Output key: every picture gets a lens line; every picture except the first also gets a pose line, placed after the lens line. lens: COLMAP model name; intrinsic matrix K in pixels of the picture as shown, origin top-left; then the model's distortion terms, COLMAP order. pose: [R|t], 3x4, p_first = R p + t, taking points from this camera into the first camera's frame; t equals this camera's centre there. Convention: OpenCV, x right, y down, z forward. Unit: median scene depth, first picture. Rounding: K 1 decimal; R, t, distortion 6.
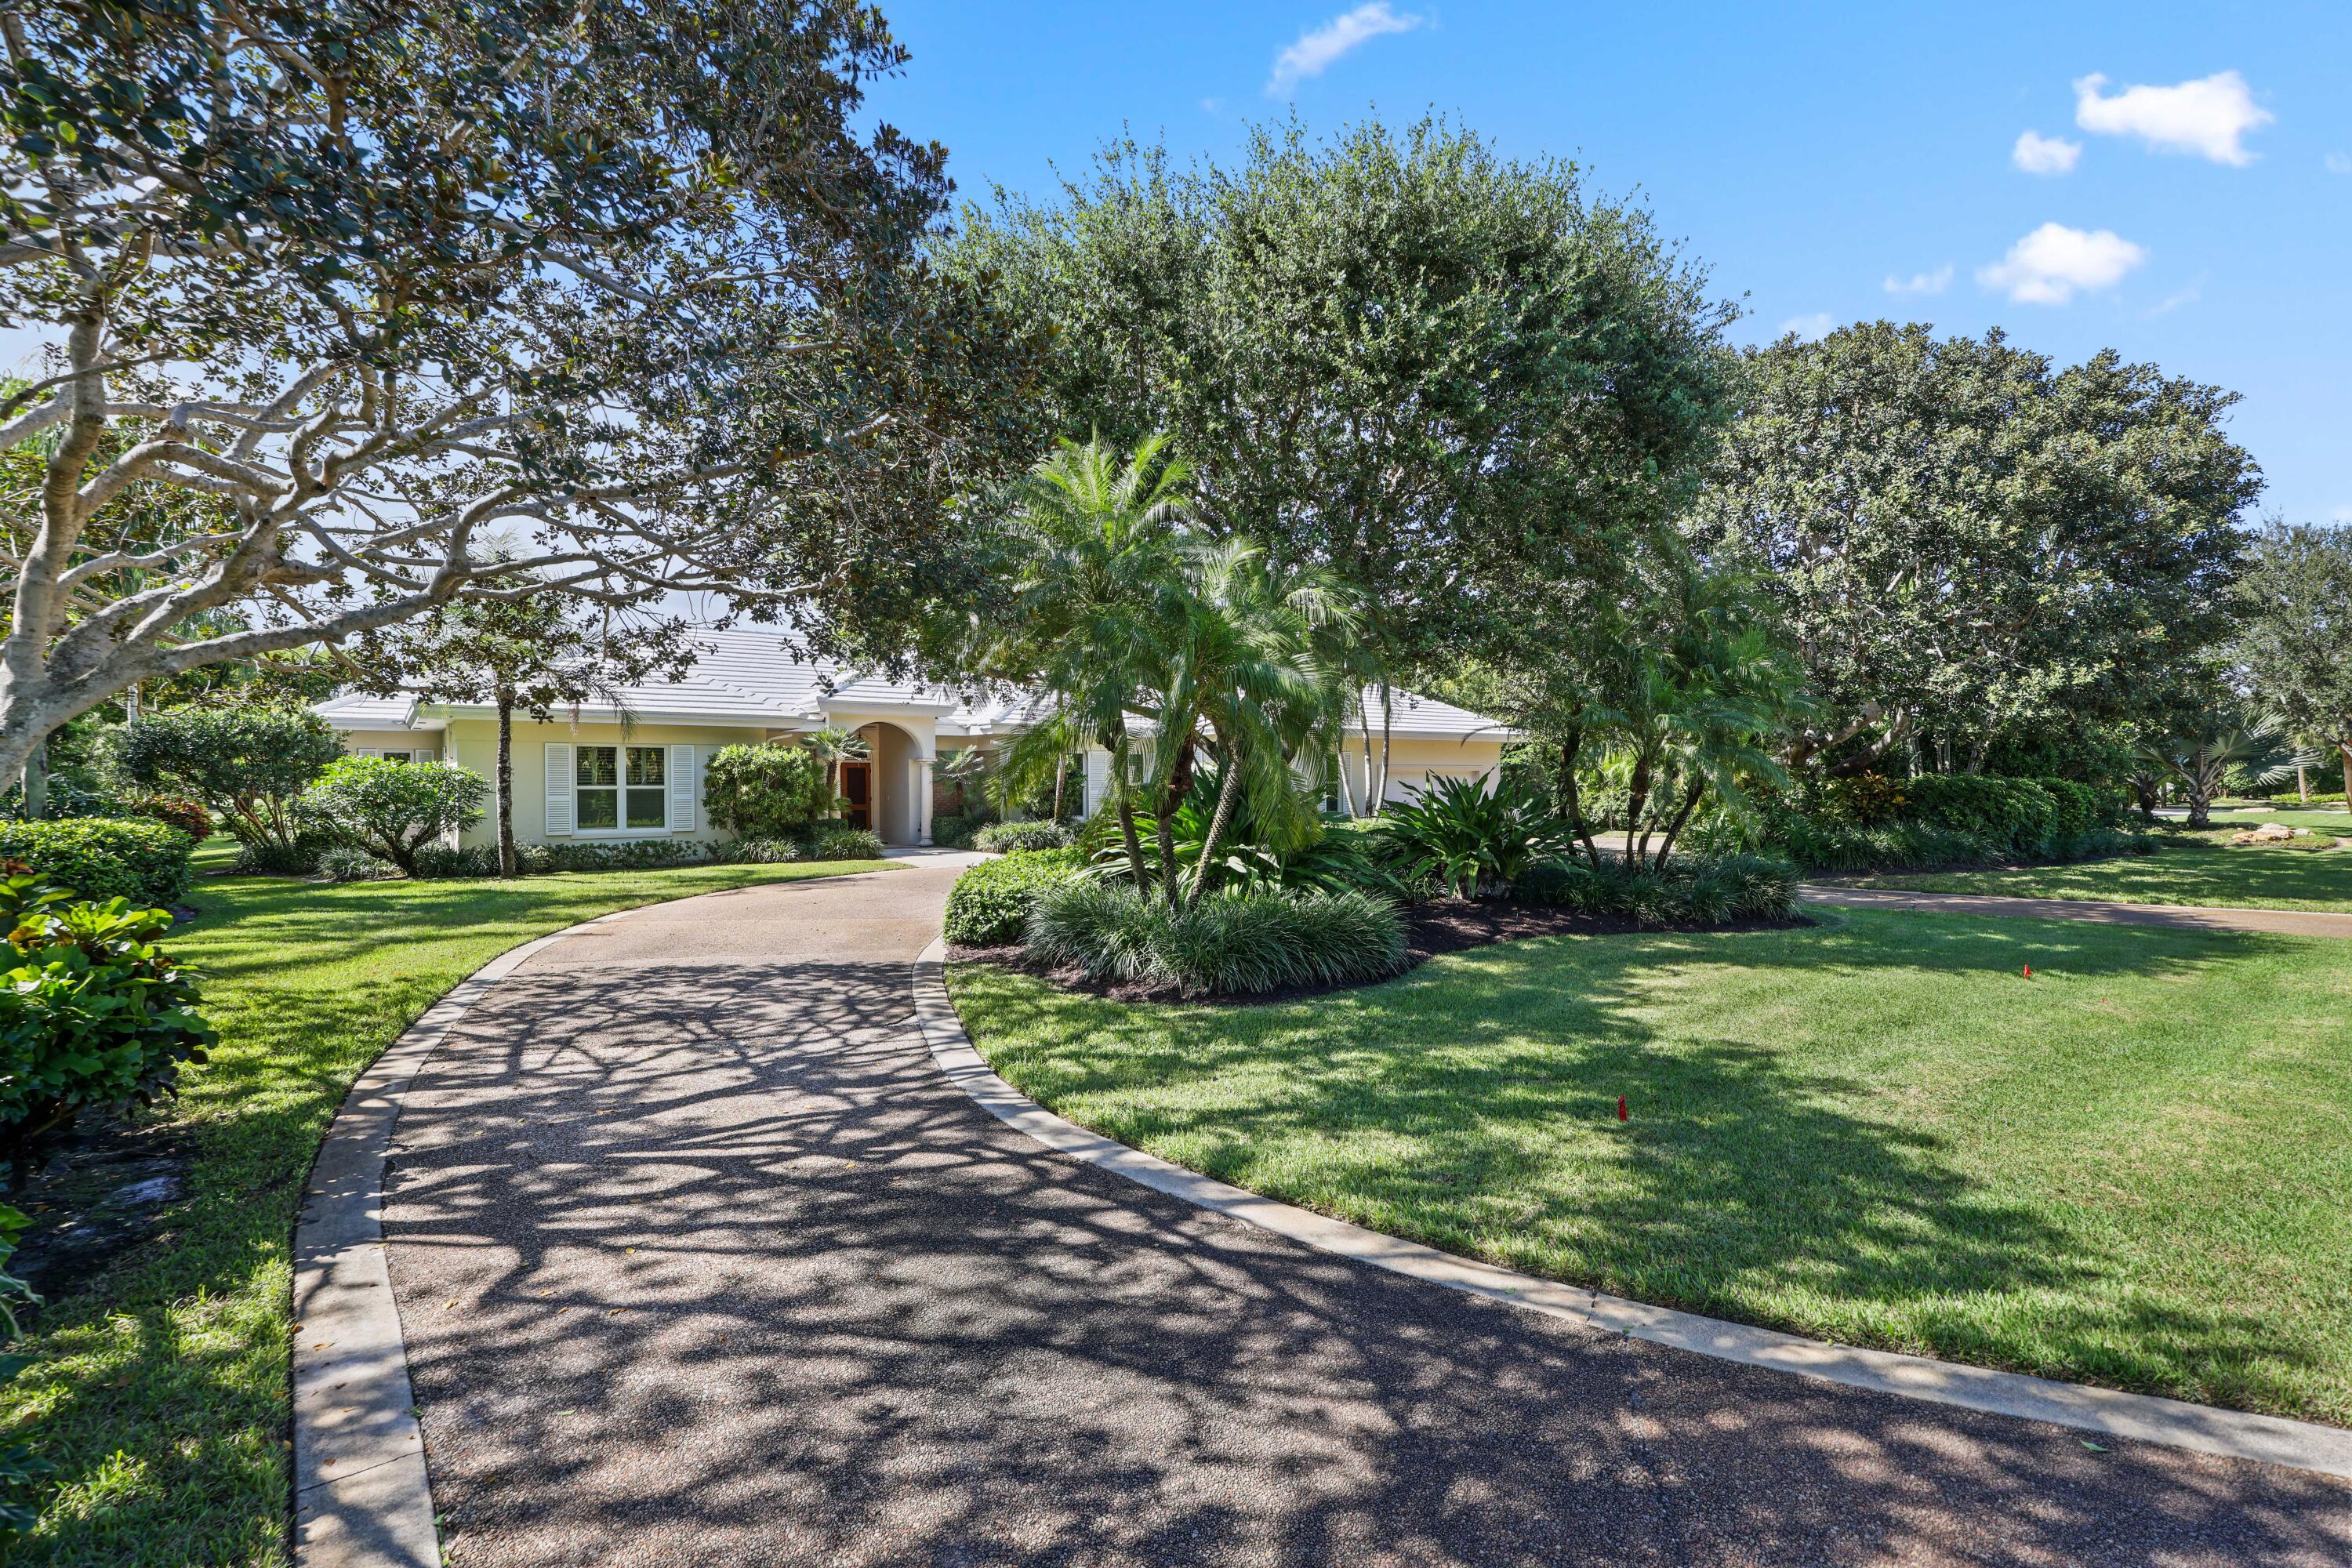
lens RADIAL K [[1088.7, 0, 1179.5], [0, 1088.7, 777.2], [0, 0, 1]] dist [0.001986, 0.000267]
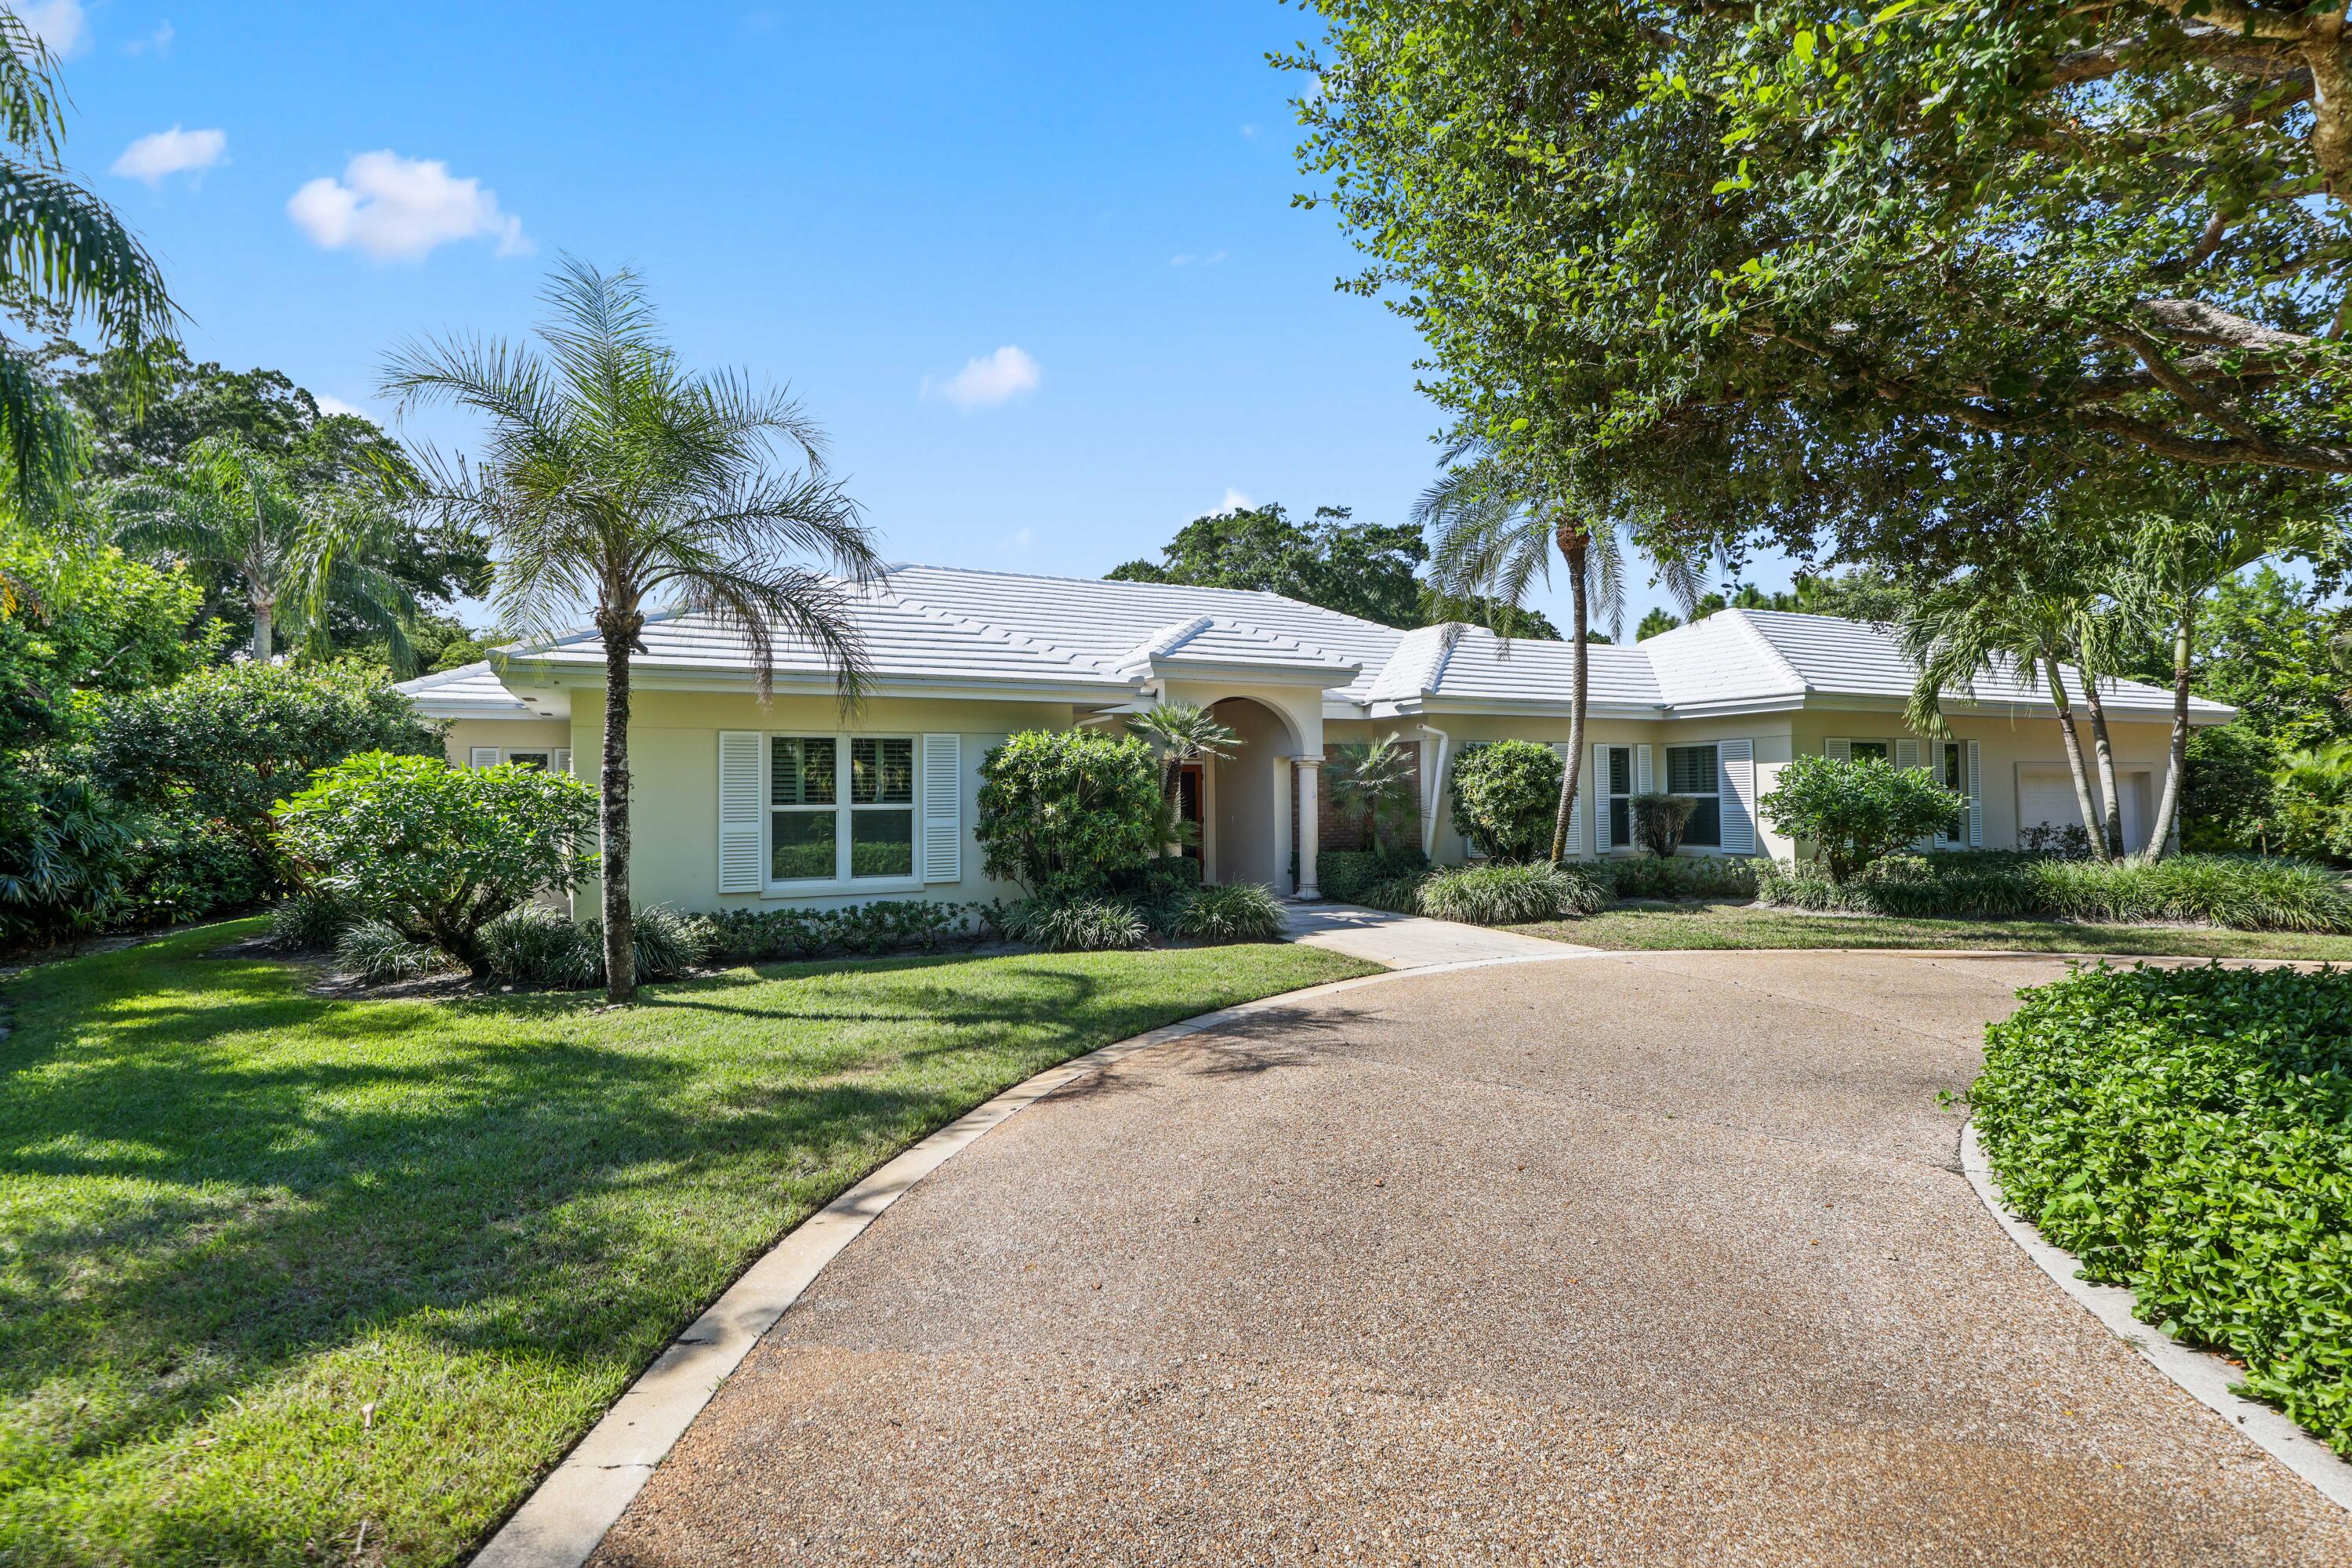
lens RADIAL K [[1088.7, 0, 1179.5], [0, 1088.7, 777.2], [0, 0, 1]] dist [0.001986, 0.000267]
pose [[0.982379, -0.007735, -0.186739, -0.227742], [0.006283, 0.999945, -0.008368, -0.000788], [0.186793, 0.007047, 0.982374, 0.463557]]
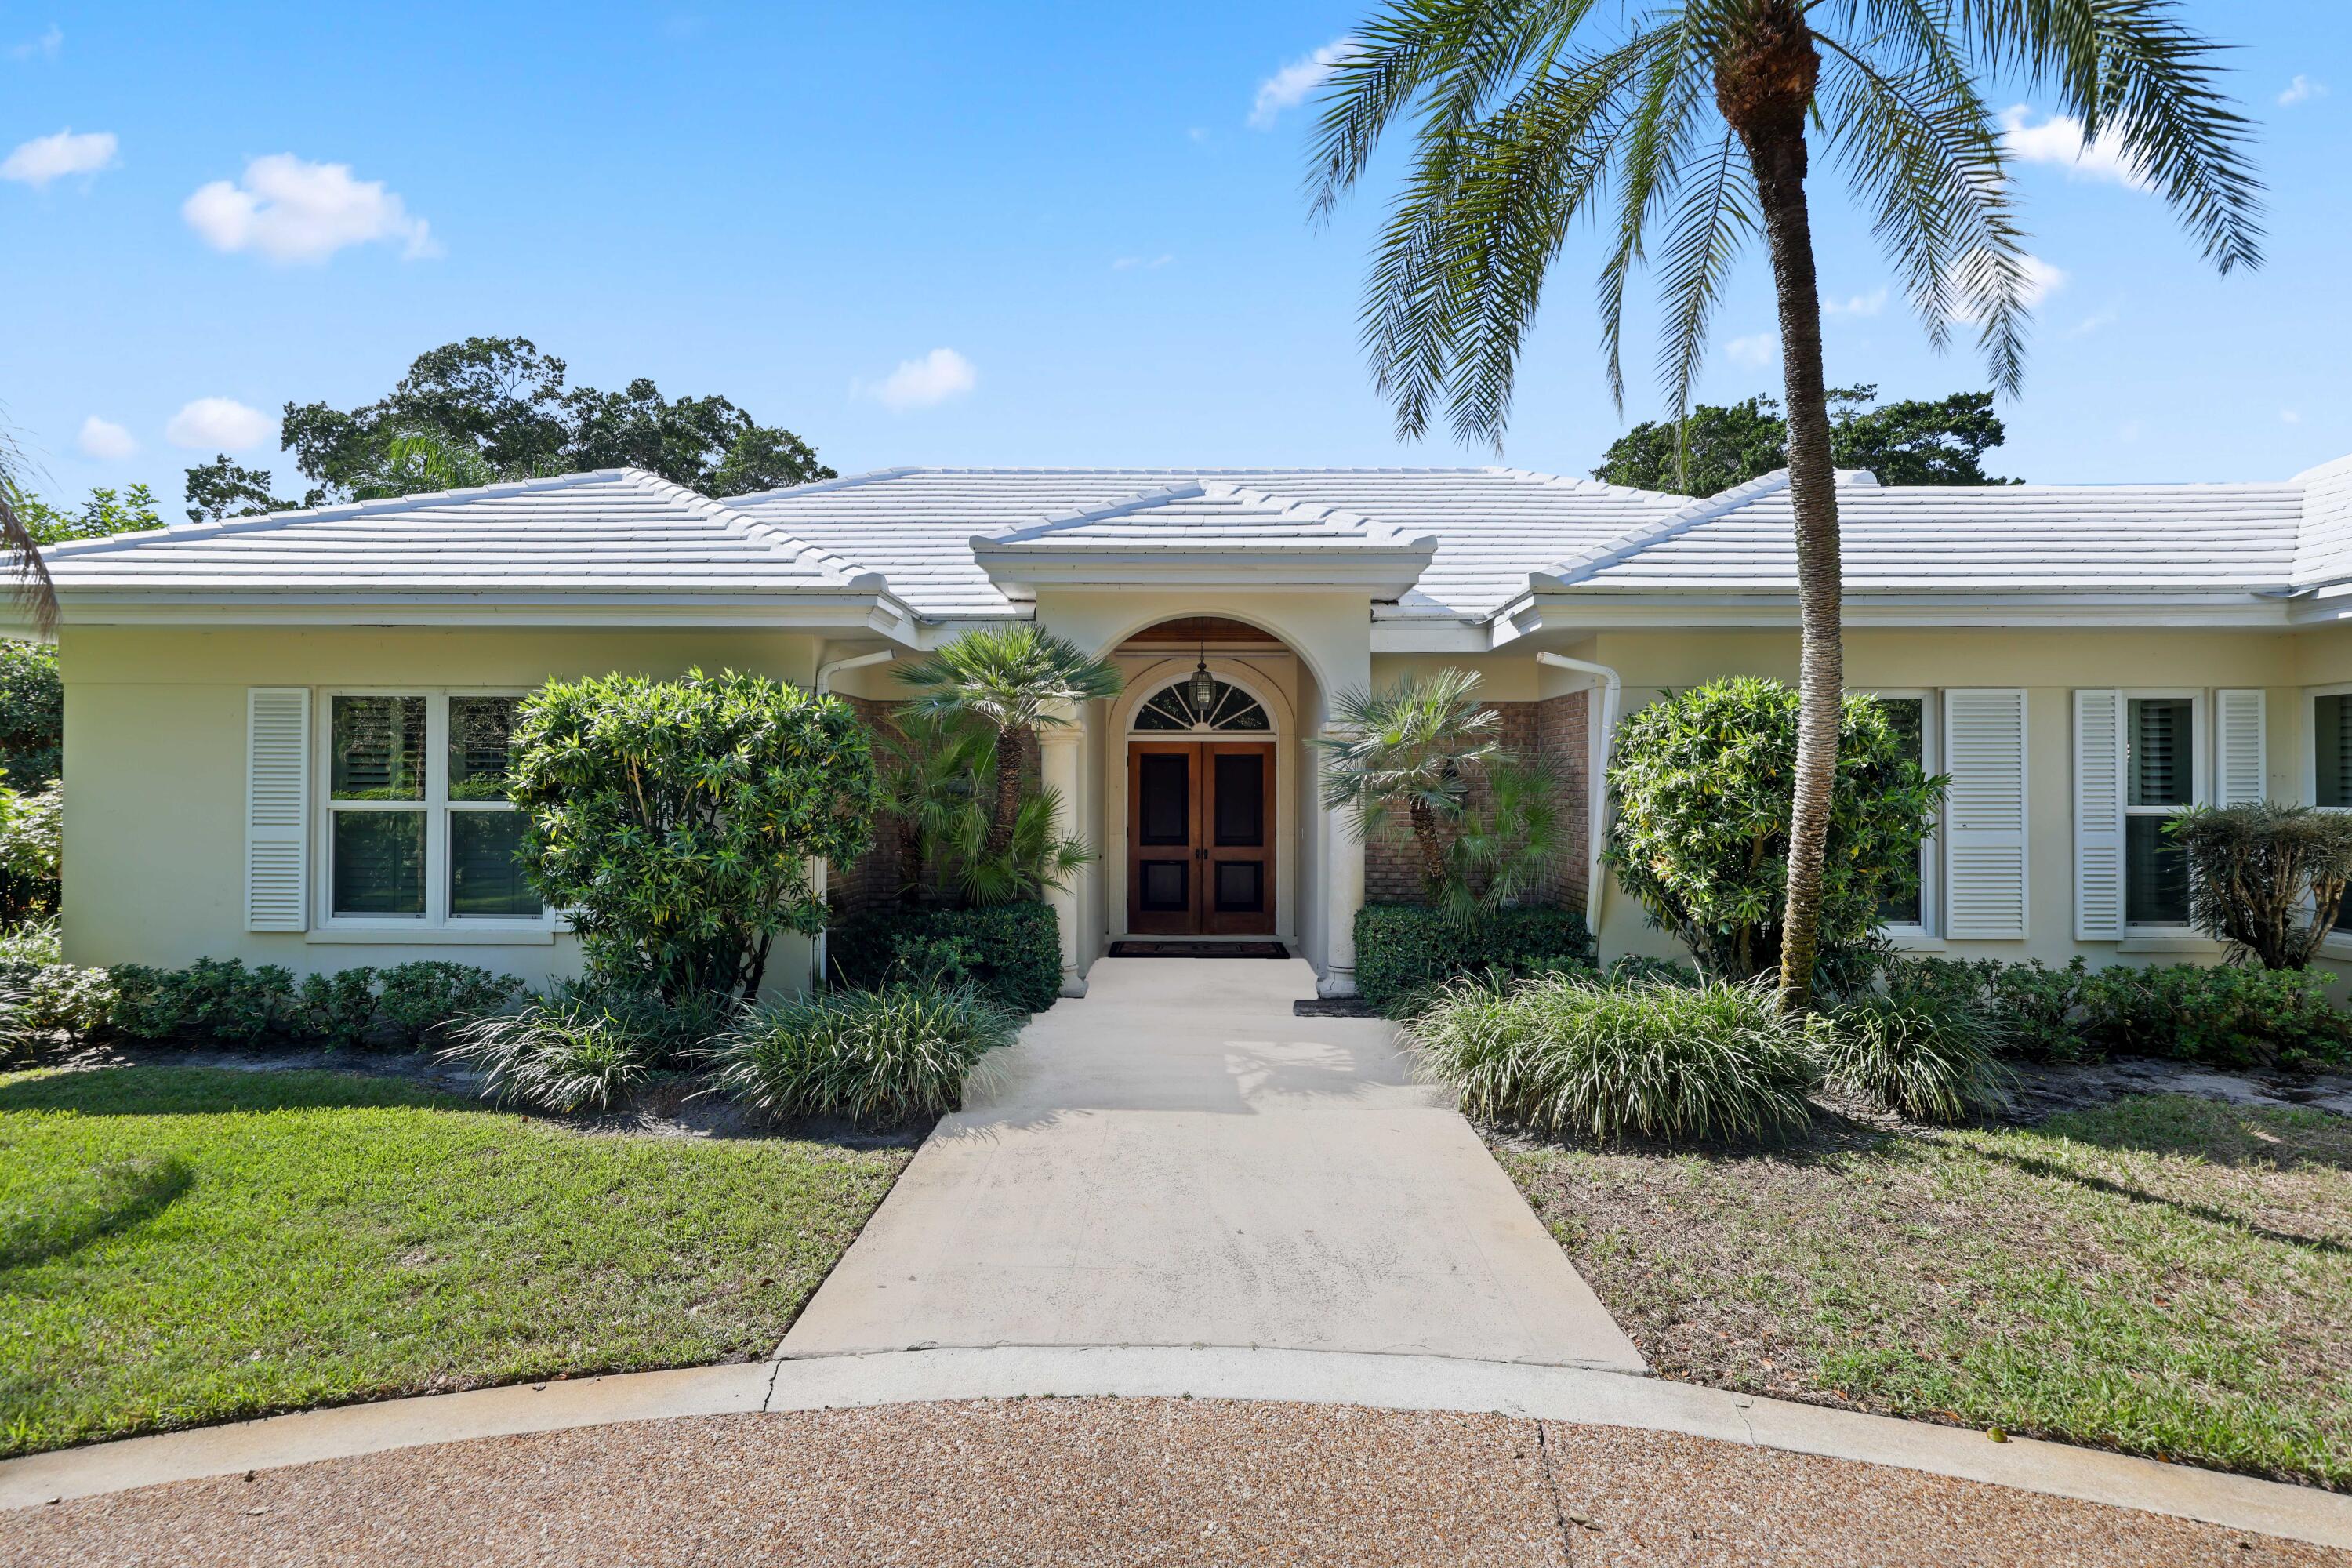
lens RADIAL K [[1088.7, 0, 1179.5], [0, 1088.7, 777.2], [0, 0, 1]] dist [0.001986, 0.000267]
pose [[0.785571, 0.008140, -0.618718, -0.078808], [-0.001761, 0.999939, 0.010921, -0.005273], [0.618769, -0.007490, 0.785538, 0.873637]]
